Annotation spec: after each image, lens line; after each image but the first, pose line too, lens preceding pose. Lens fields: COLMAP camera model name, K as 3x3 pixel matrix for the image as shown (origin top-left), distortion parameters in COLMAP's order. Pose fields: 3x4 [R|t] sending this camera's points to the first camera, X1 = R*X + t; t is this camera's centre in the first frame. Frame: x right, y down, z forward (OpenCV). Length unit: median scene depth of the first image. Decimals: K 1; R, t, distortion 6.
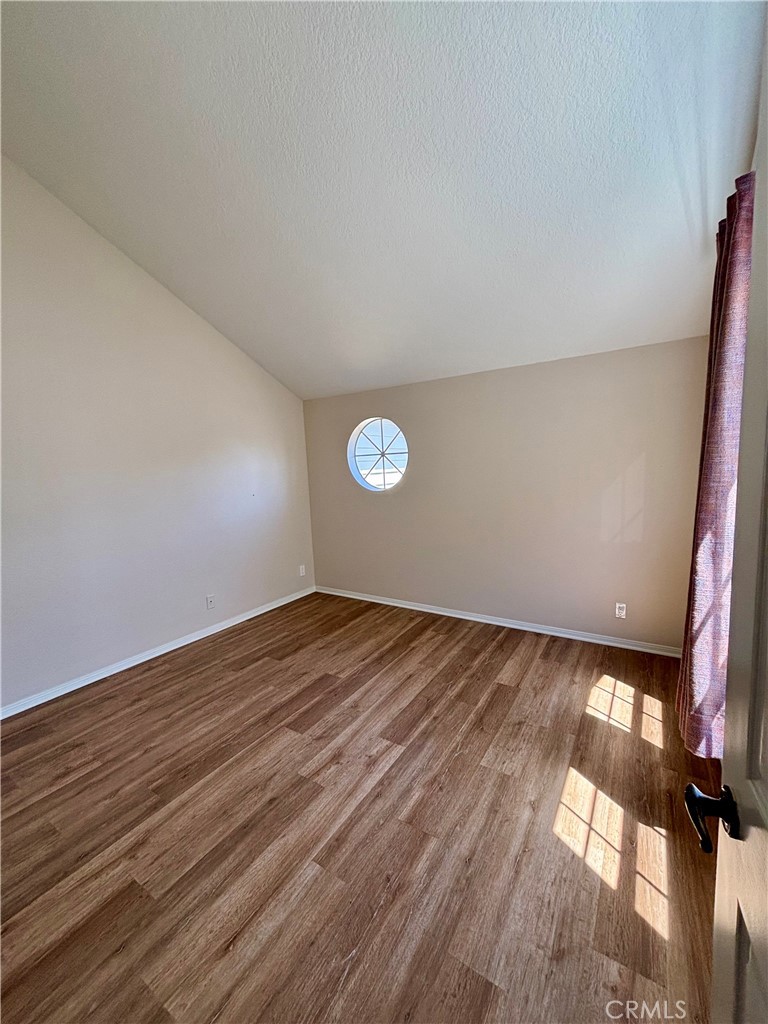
lens RADIAL K [[407.8, 0, 378.6], [0, 407.8, 516.3], [0, 0, 1]] dist [0.002704, -0.000386]
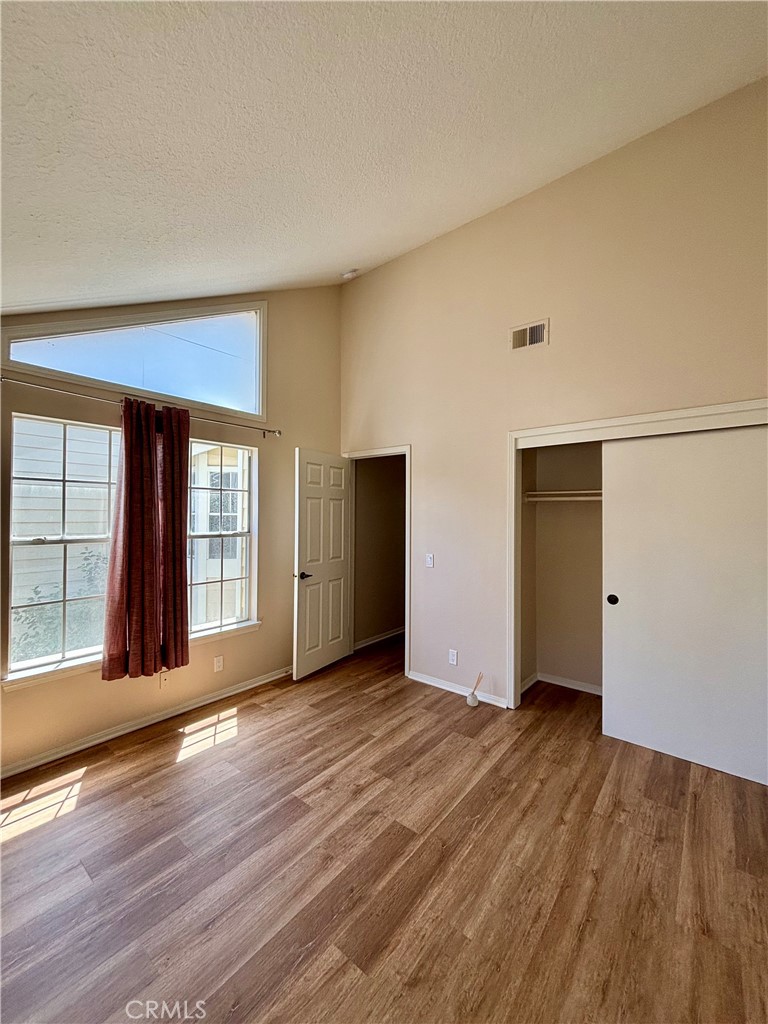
lens RADIAL K [[407.8, 0, 384.9], [0, 407.8, 512.6], [0, 0, 1]] dist [0.002704, -0.000386]
pose [[-0.994994, 0.036941, 0.092858, -0.322296], [0.047691, 0.992062, 0.116352, -0.273622], [-0.087823, 0.120198, -0.988858, 2.123789]]
